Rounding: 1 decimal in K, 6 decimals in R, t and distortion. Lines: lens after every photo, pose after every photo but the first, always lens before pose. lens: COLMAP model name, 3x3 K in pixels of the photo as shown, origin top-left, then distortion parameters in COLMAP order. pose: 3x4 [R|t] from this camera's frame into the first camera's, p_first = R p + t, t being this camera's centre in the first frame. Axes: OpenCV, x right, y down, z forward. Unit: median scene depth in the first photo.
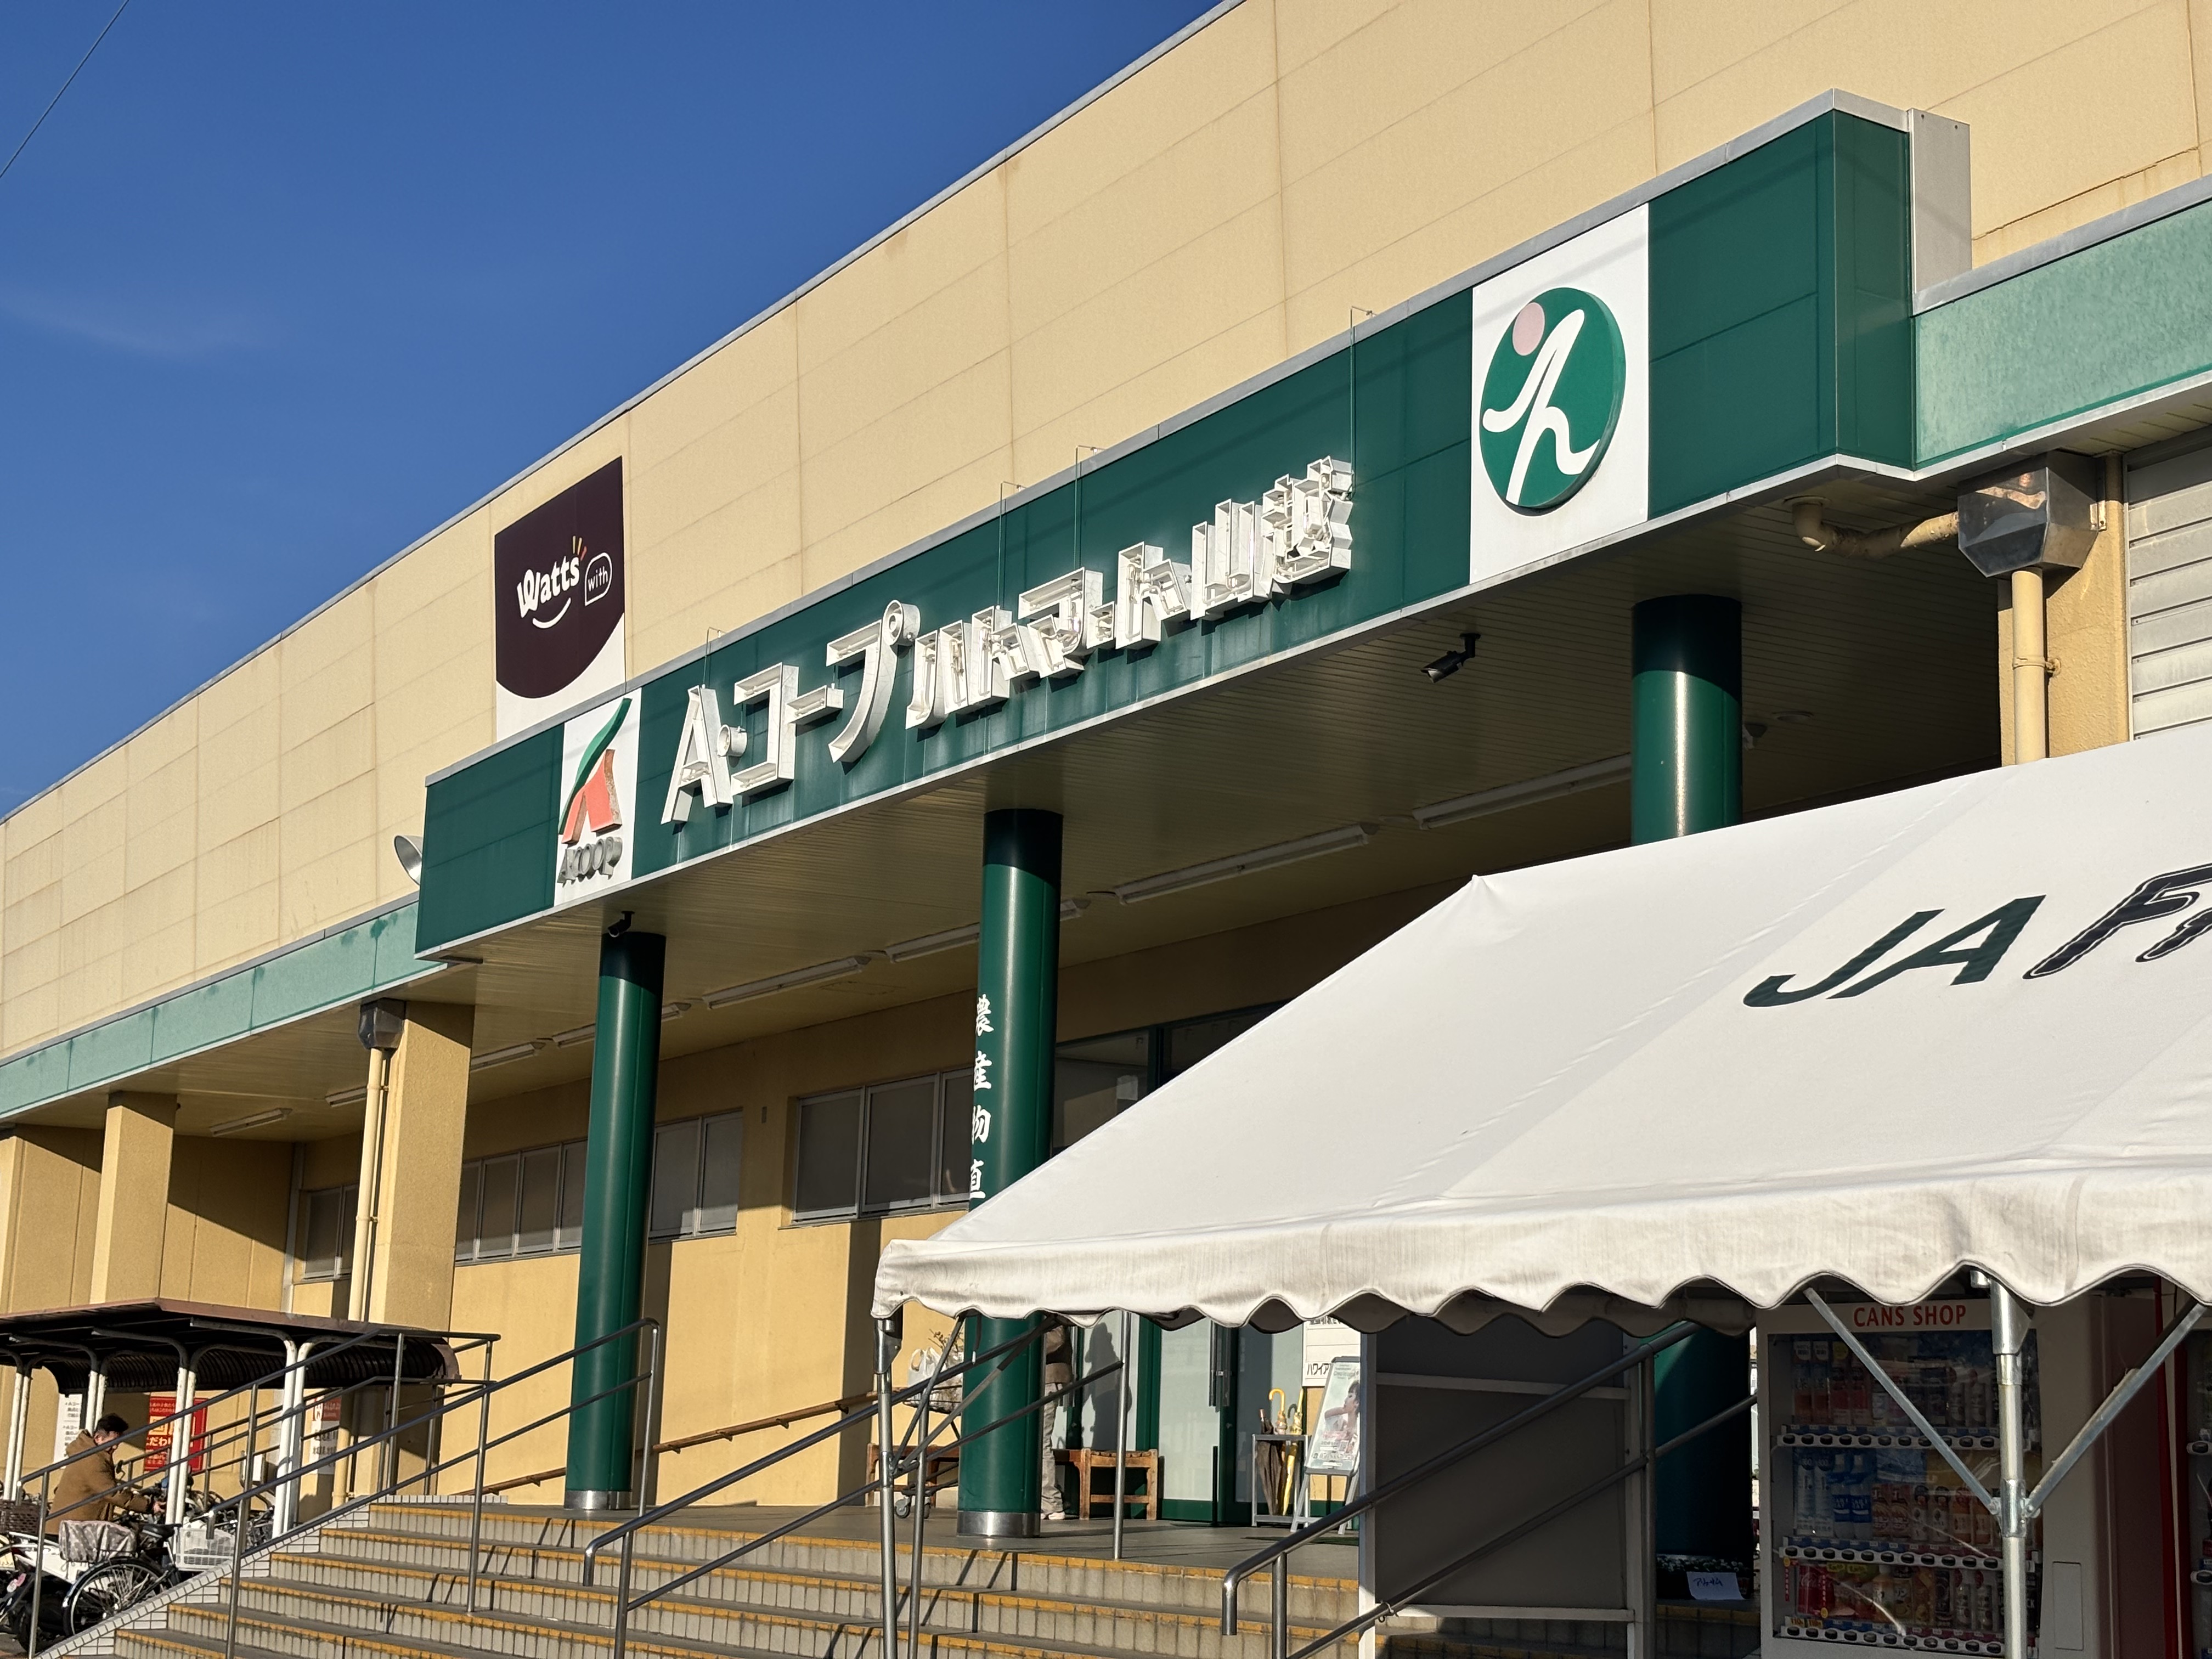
lens RADIAL K [[3357.8, 0, 1101.9], [0, 3357.8, 775.9], [0, 0, 1]] dist [0.102766, -0.136995]
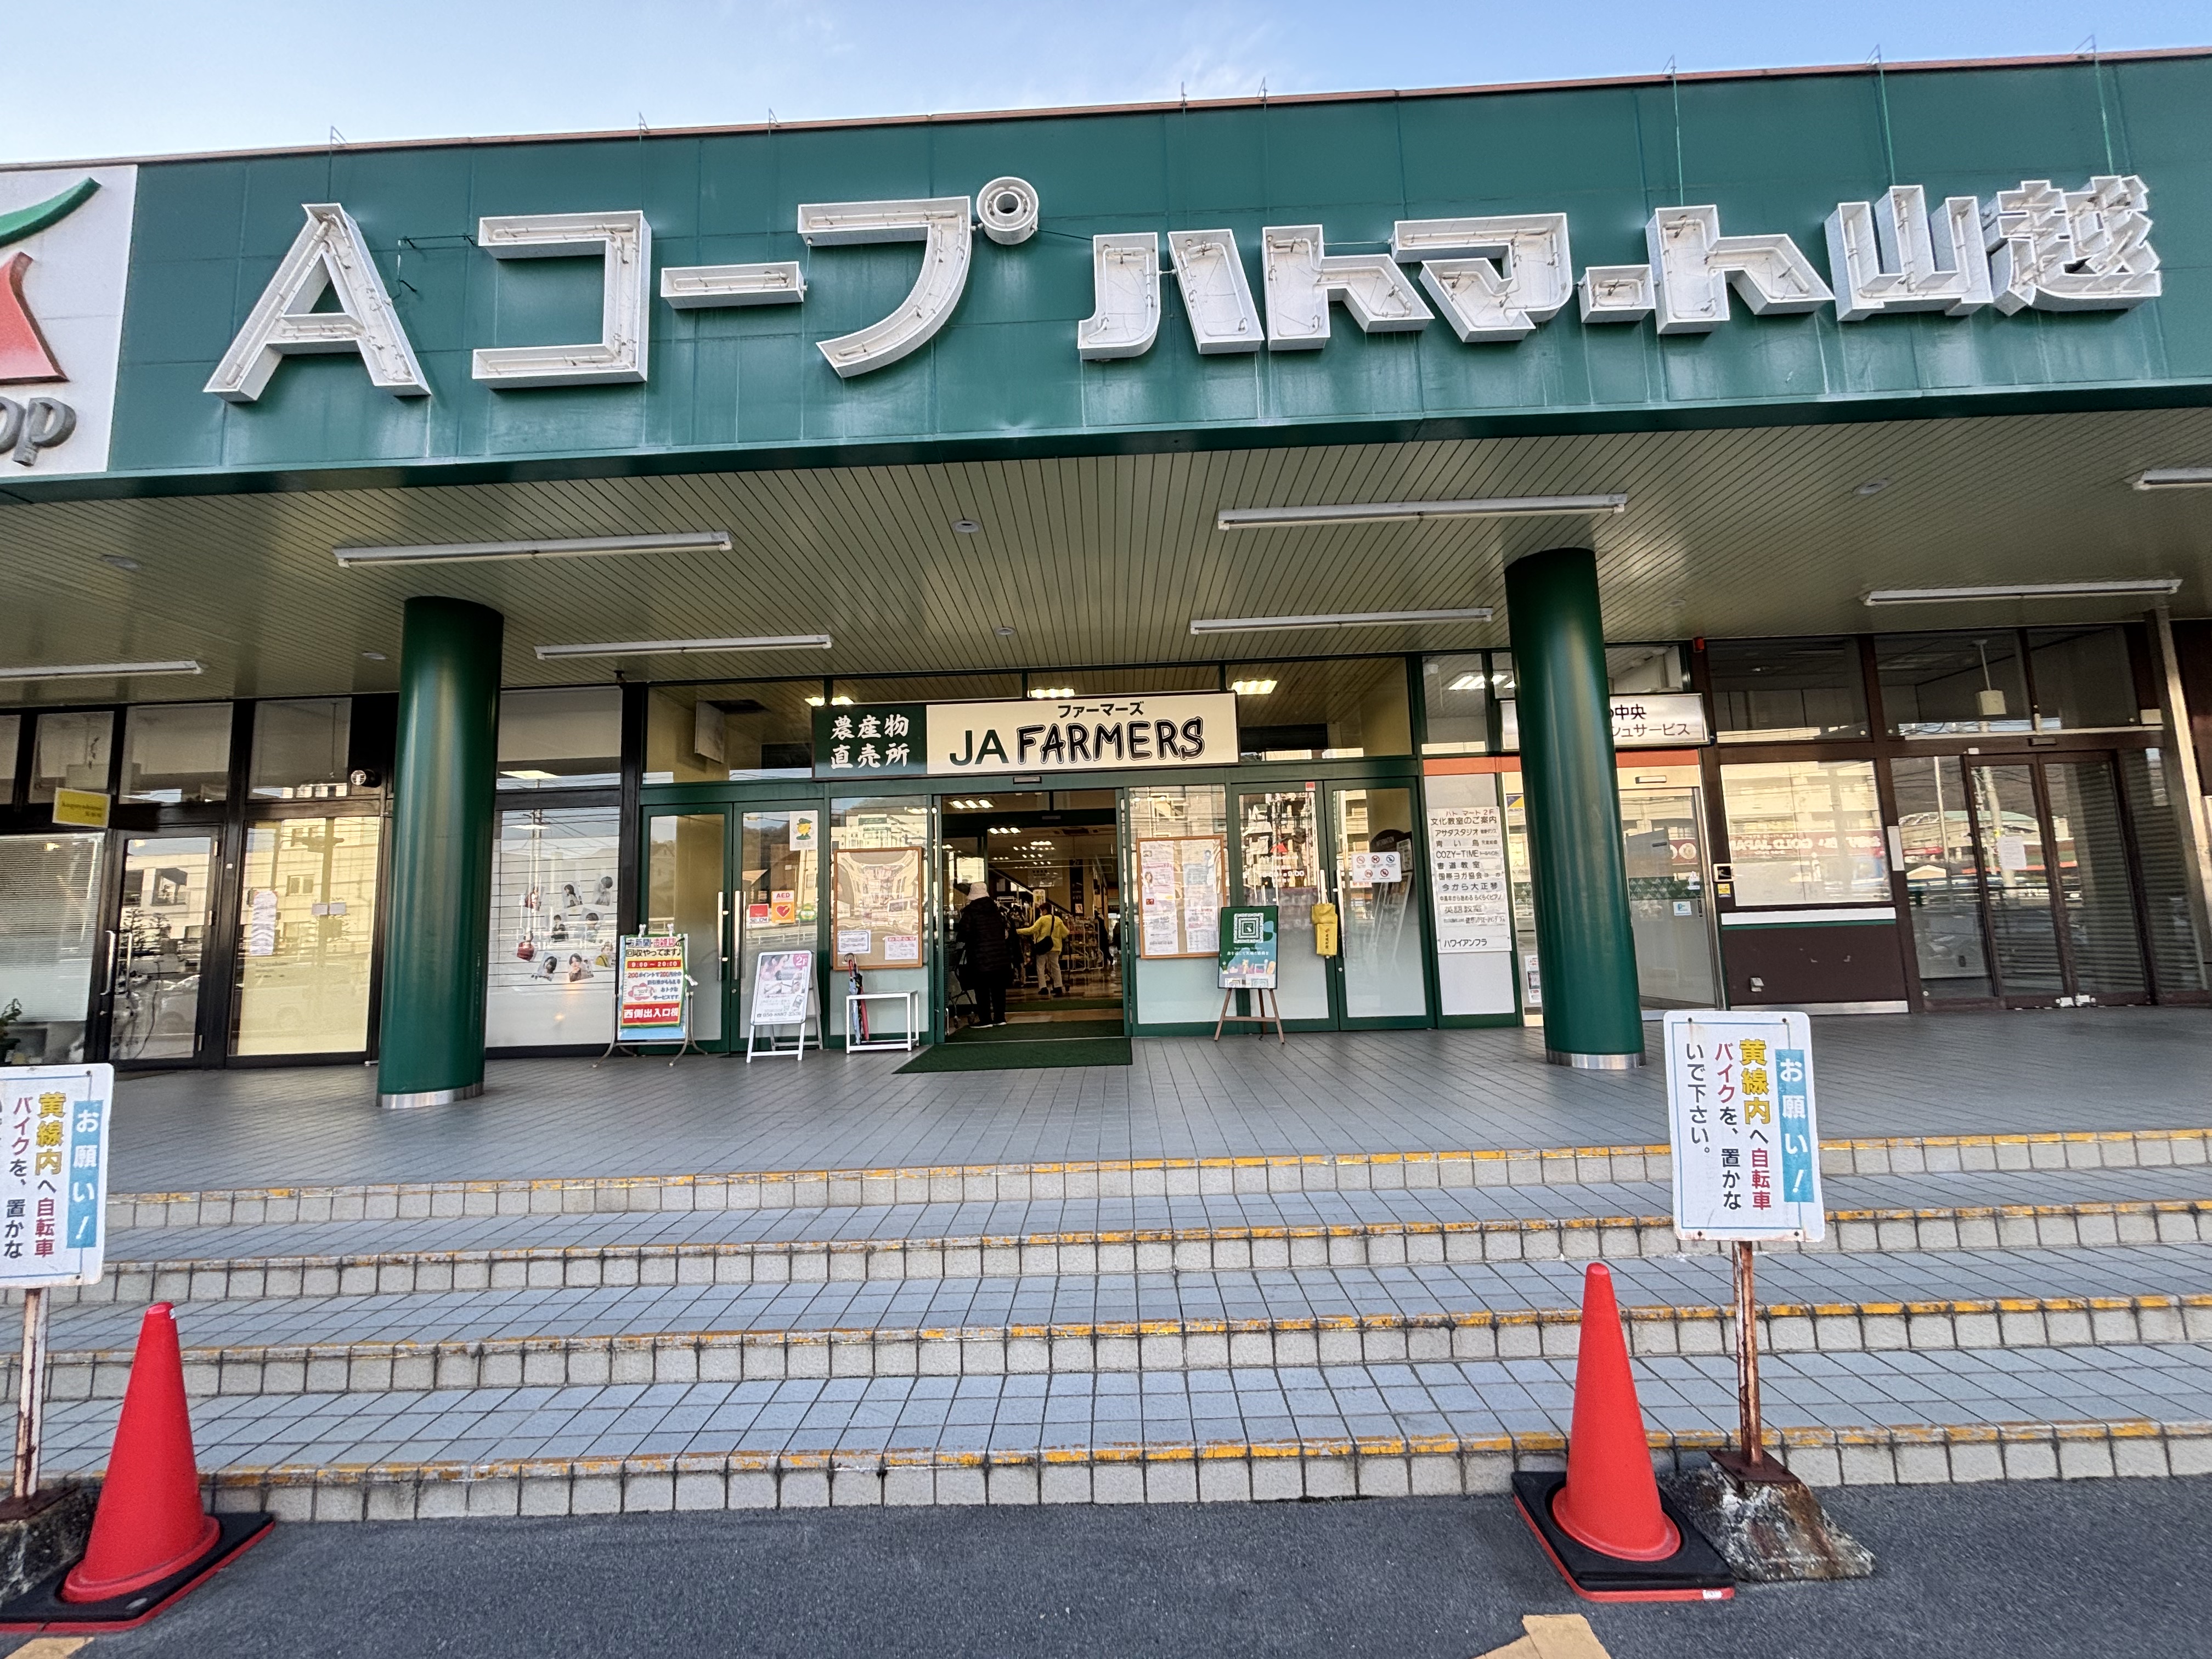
lens RADIAL K [[884.2, 0, 1101.5], [0, 884.2, 827.1], [0, 0, 1]] dist [0.008627, -0.004332]
pose [[0.508790, 0.049724, 0.859453, -0.206699], [-0.120785, 0.992579, 0.014078, 0.084050], [-0.852375, -0.110972, 0.511021, 0.836325]]
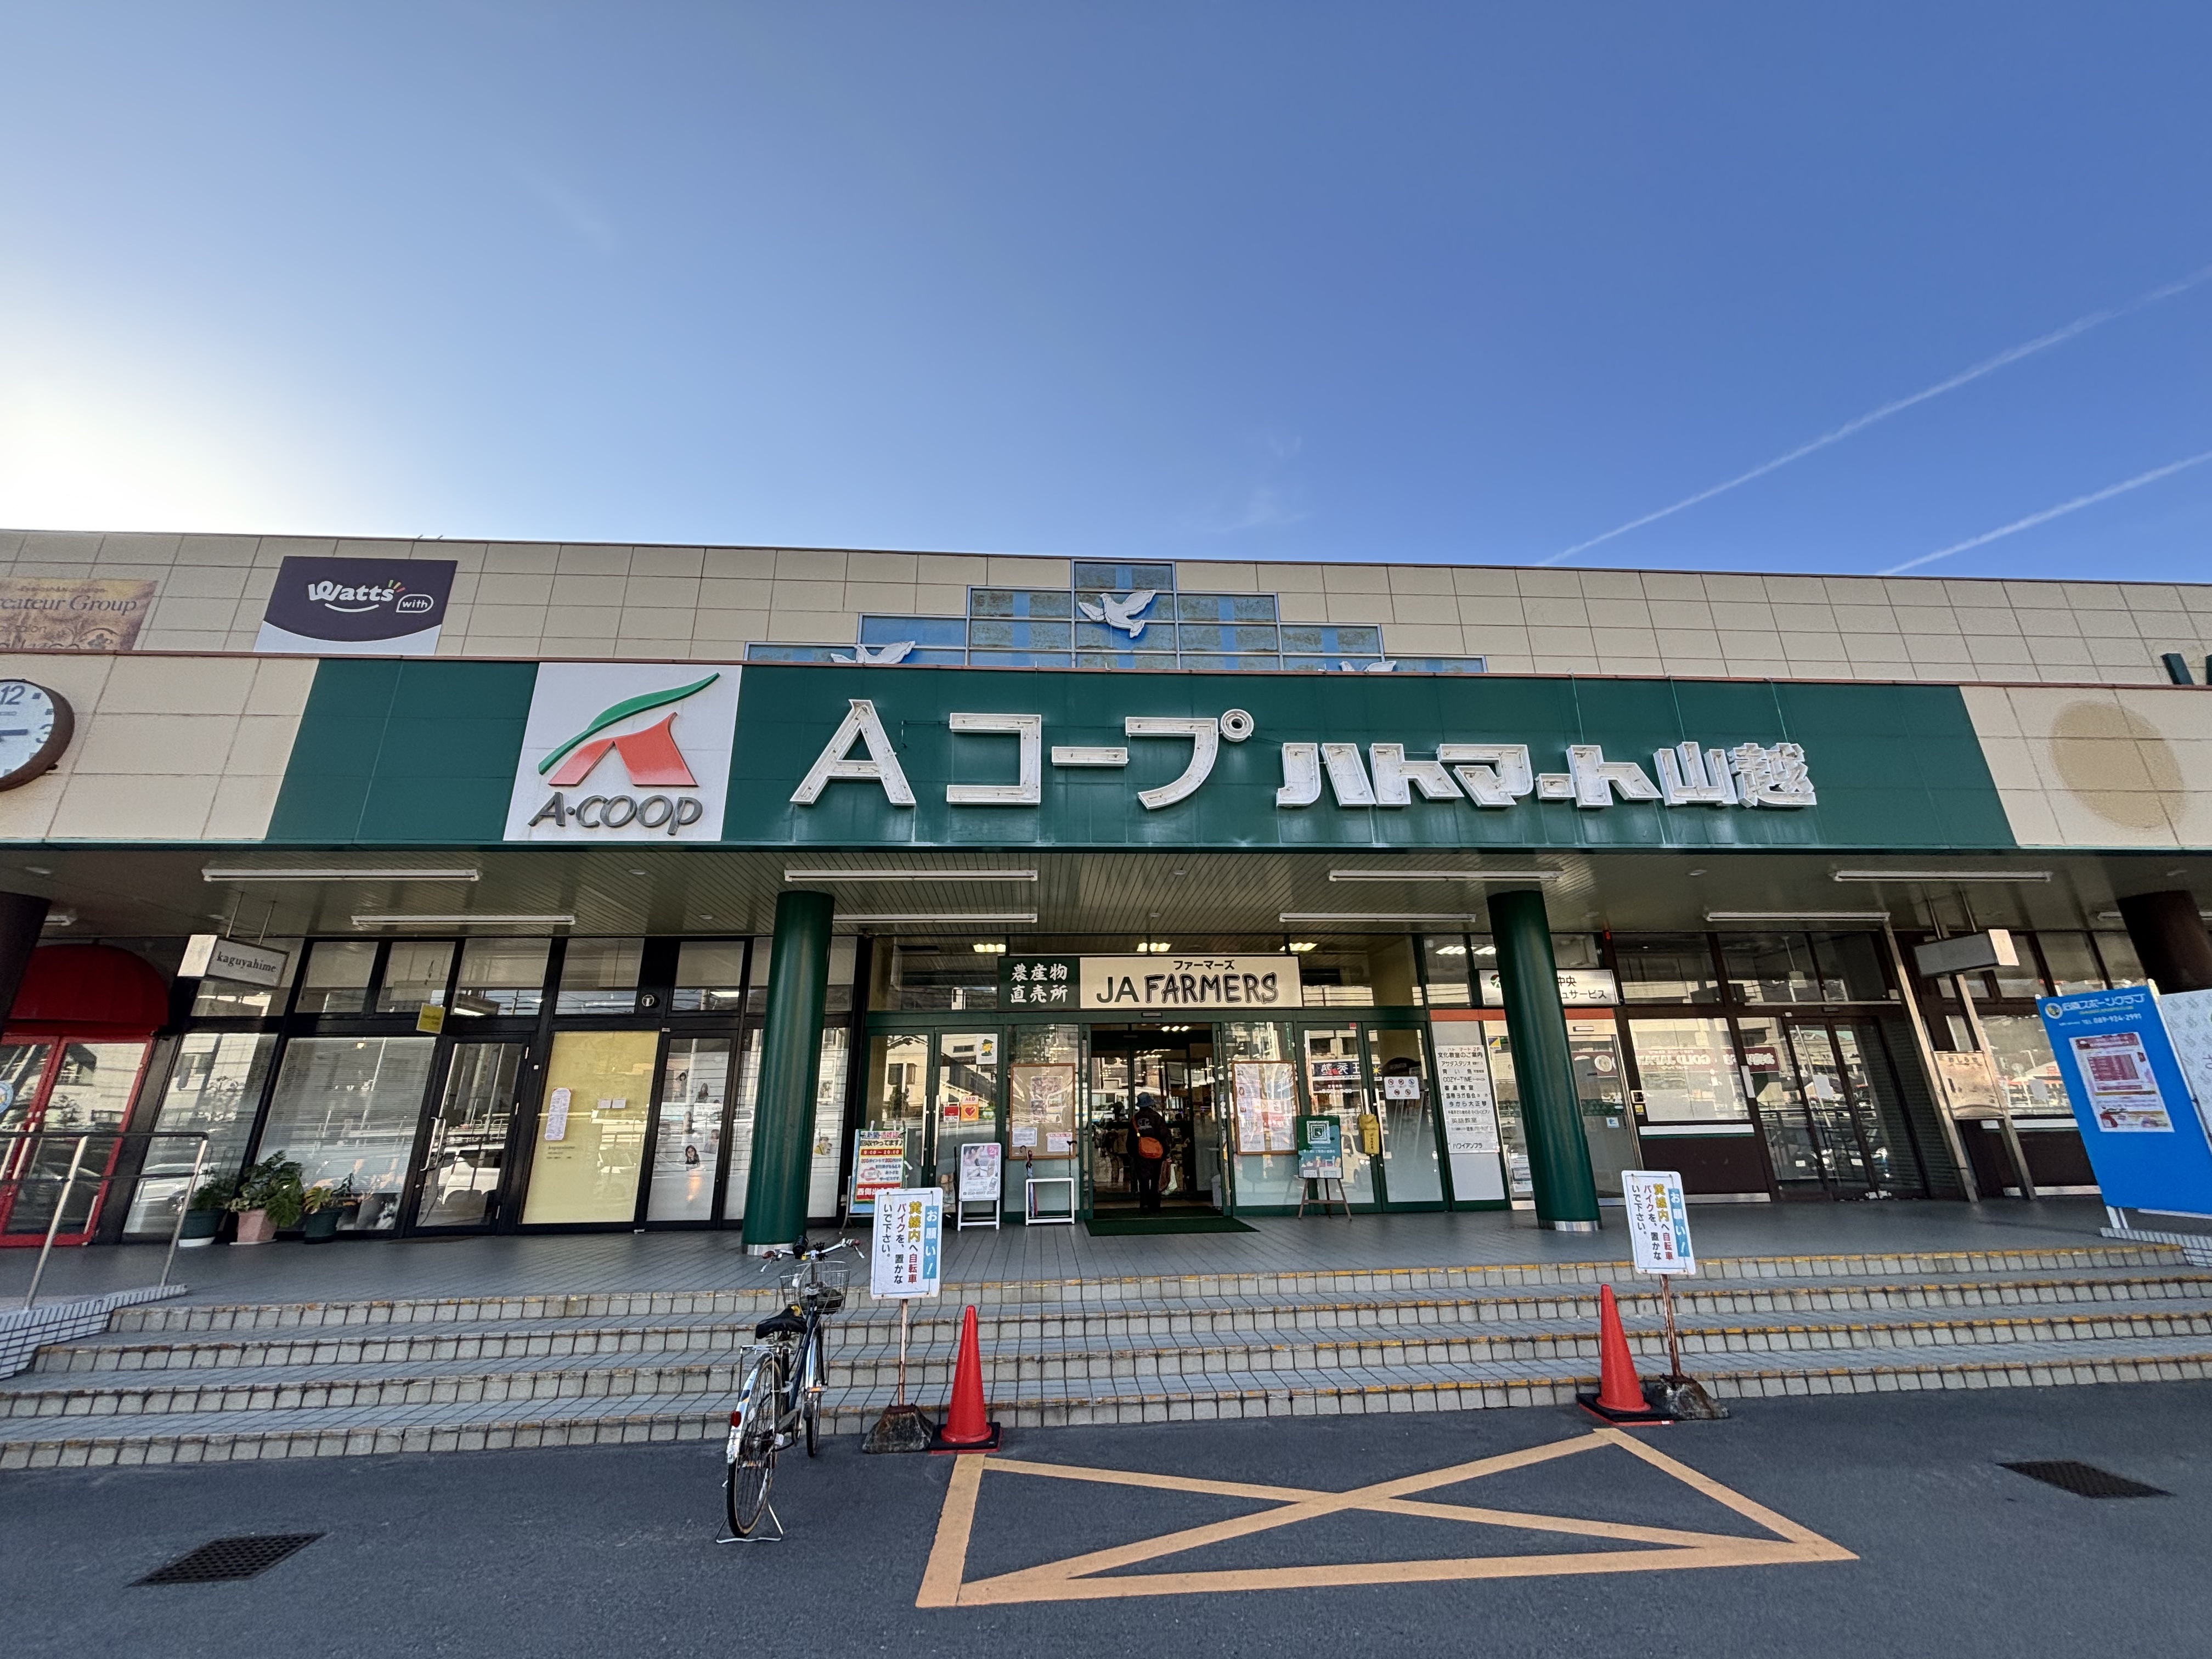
lens RADIAL K [[879.1, 0, 1113.2], [0, 879.1, 824.9], [0, 0, 1]] dist [0.013648, 0.000164]
pose [[0.427107, 0.256283, 0.867121, -0.374441], [-0.146634, 0.965929, -0.213260, 0.079374], [-0.892232, -0.036065, 0.450135, 0.848729]]
